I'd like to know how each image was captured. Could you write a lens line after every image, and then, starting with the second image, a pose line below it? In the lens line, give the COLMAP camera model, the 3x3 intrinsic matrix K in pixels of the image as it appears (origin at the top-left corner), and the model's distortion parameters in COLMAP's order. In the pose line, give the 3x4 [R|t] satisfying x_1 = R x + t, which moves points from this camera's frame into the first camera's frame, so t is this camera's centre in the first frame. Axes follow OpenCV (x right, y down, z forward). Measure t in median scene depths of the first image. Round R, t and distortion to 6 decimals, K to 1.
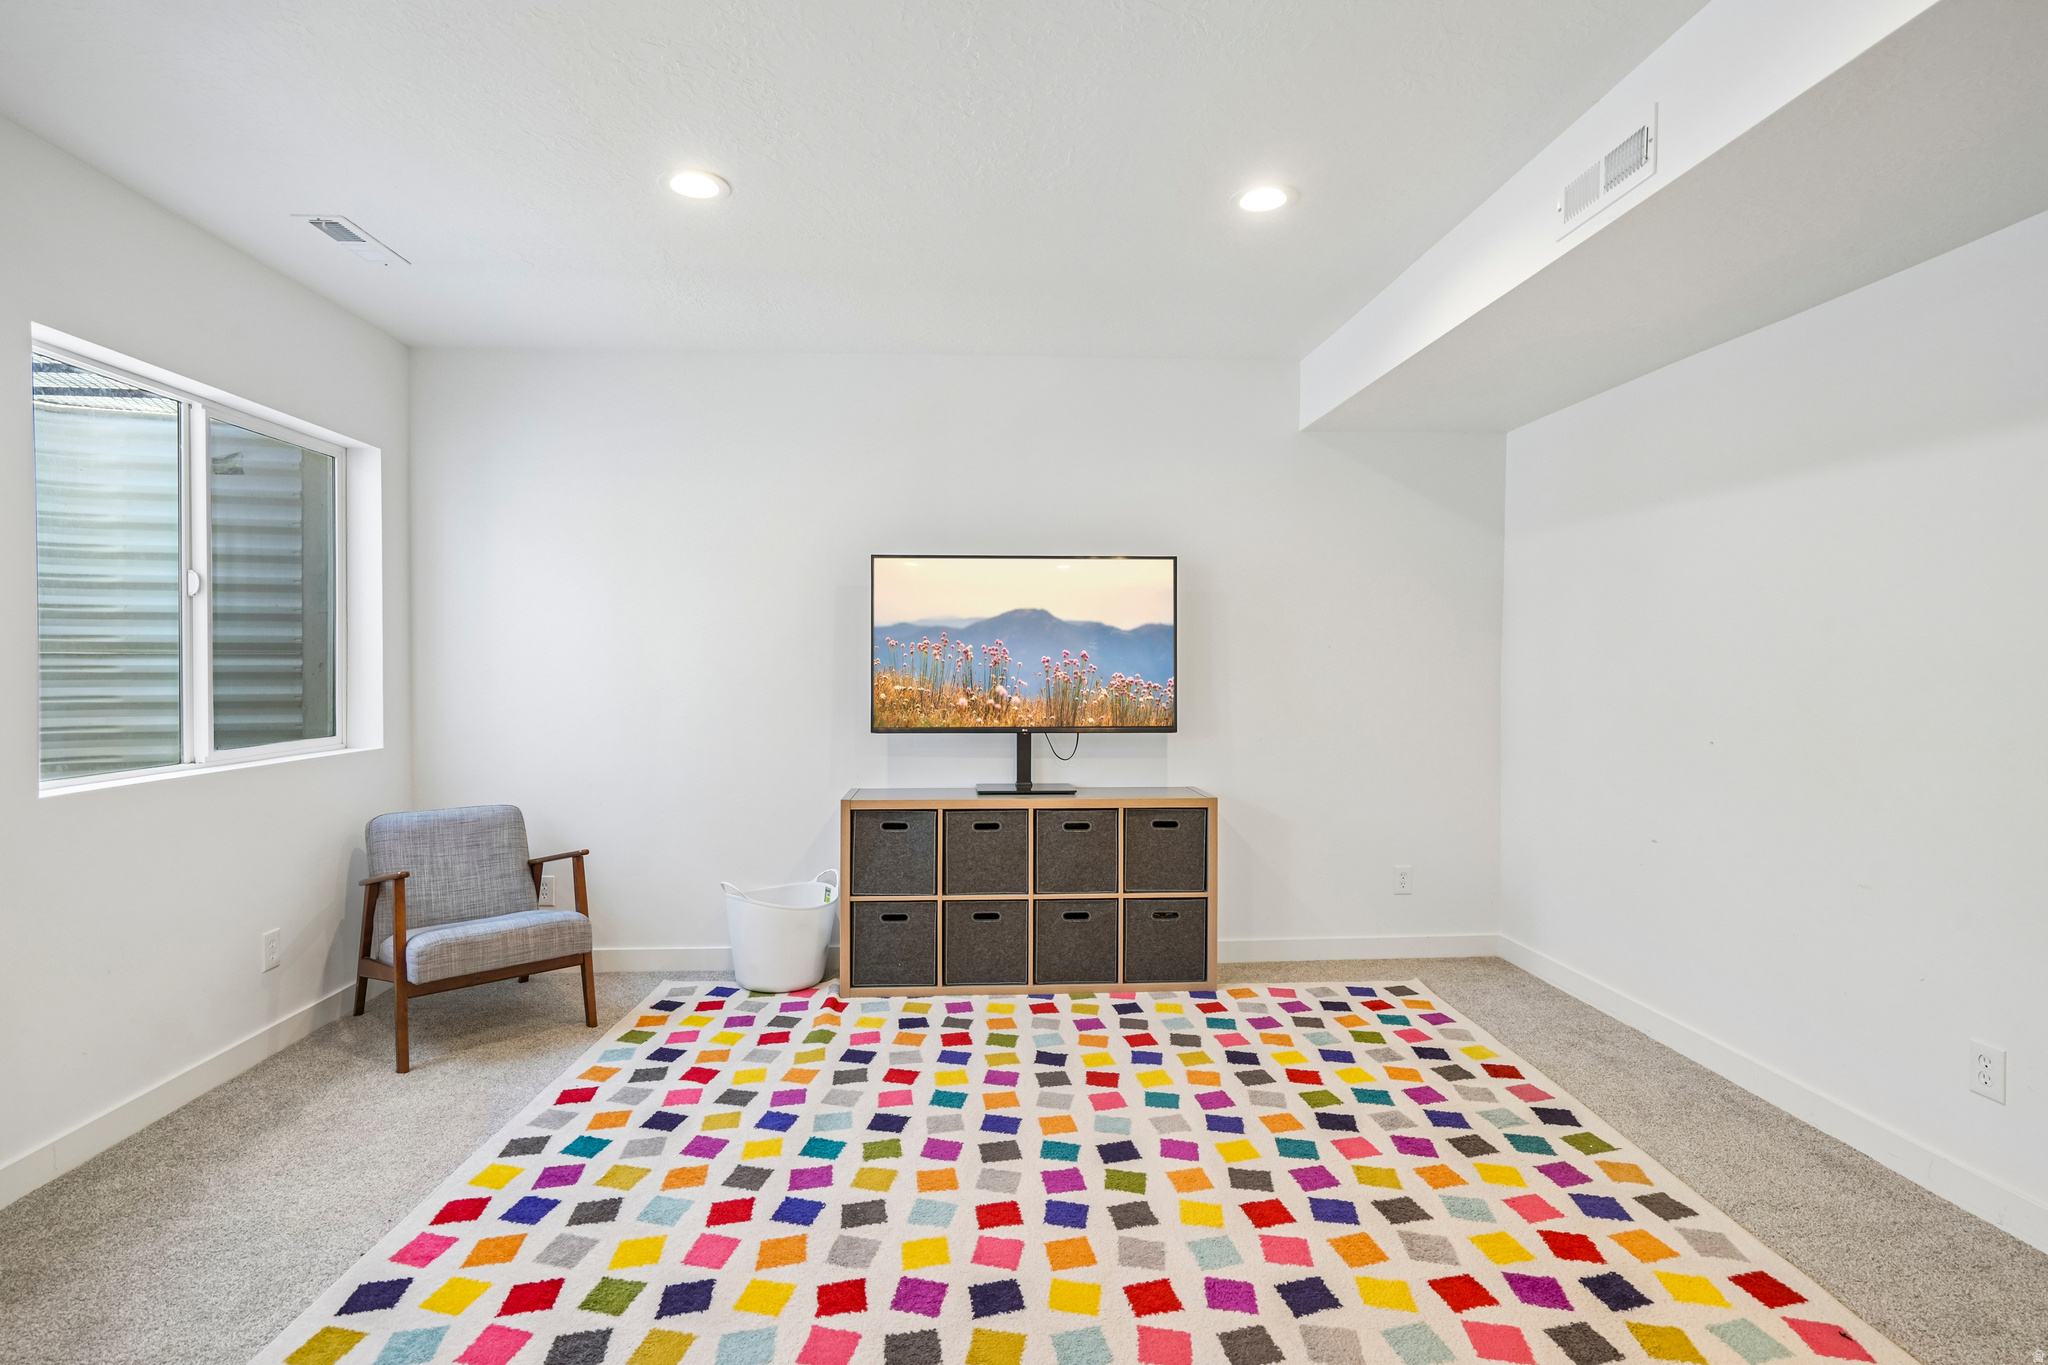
lens RADIAL K [[1013.0, 0, 1022.5], [0, 1013.0, 680.8], [0, 0, 1]] dist [0.002682, 0.001657]
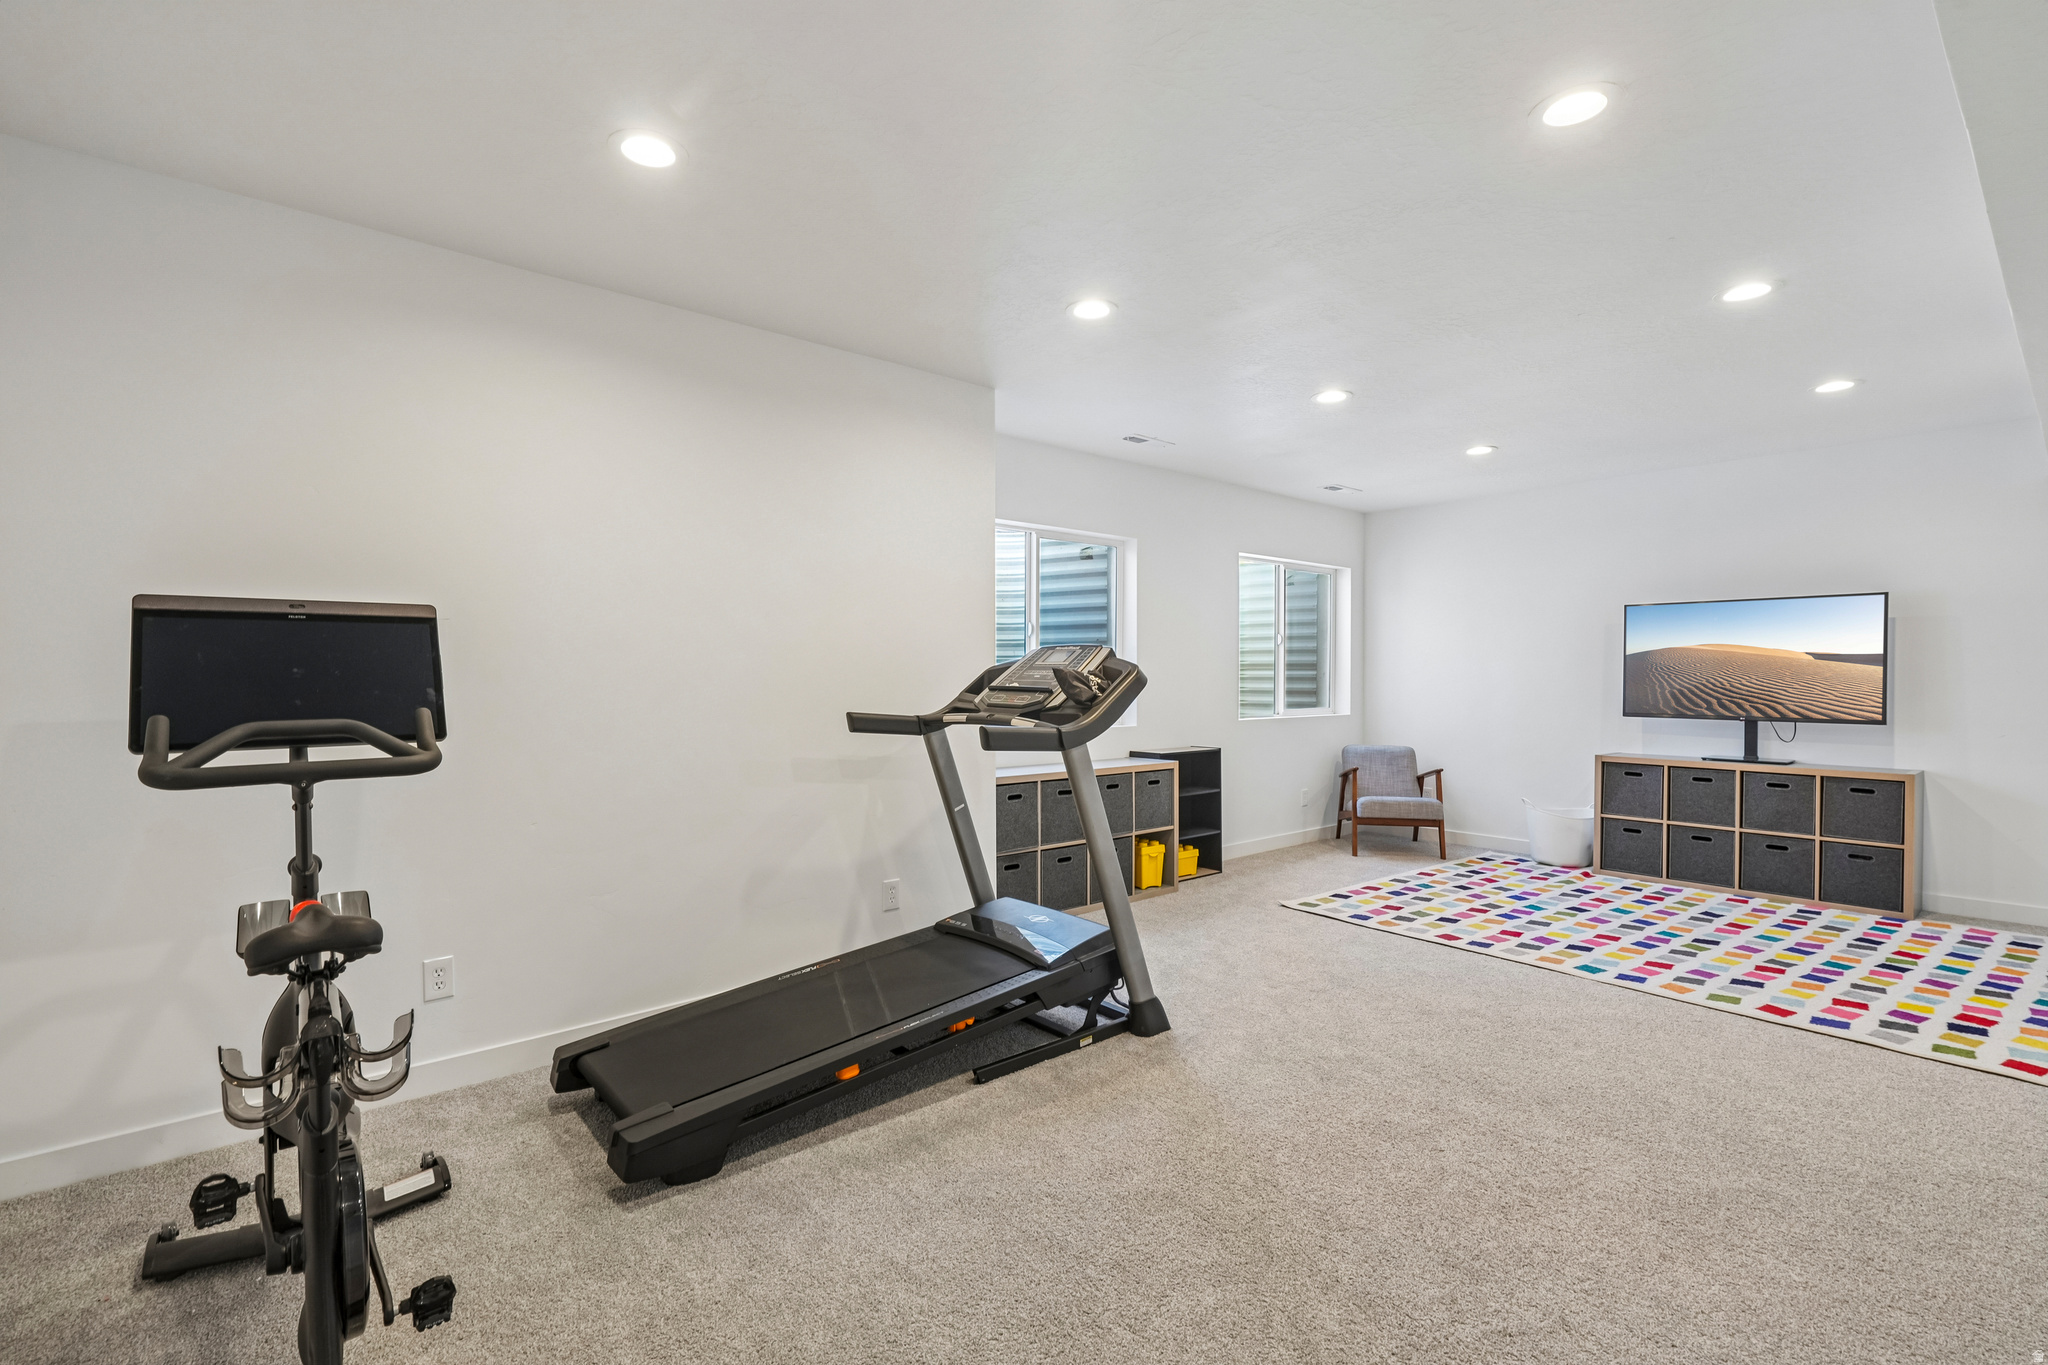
lens RADIAL K [[933.3, 0, 1019.5], [0, 933.3, 681.9], [0, 0, 1]] dist [0.004939, 0.000931]
pose [[0.610732, 0.007034, -0.791806, 0.471652], [-0.014557, 0.999891, -0.002346, 0.015860], [0.791704, 0.012959, 0.610768, -0.706310]]
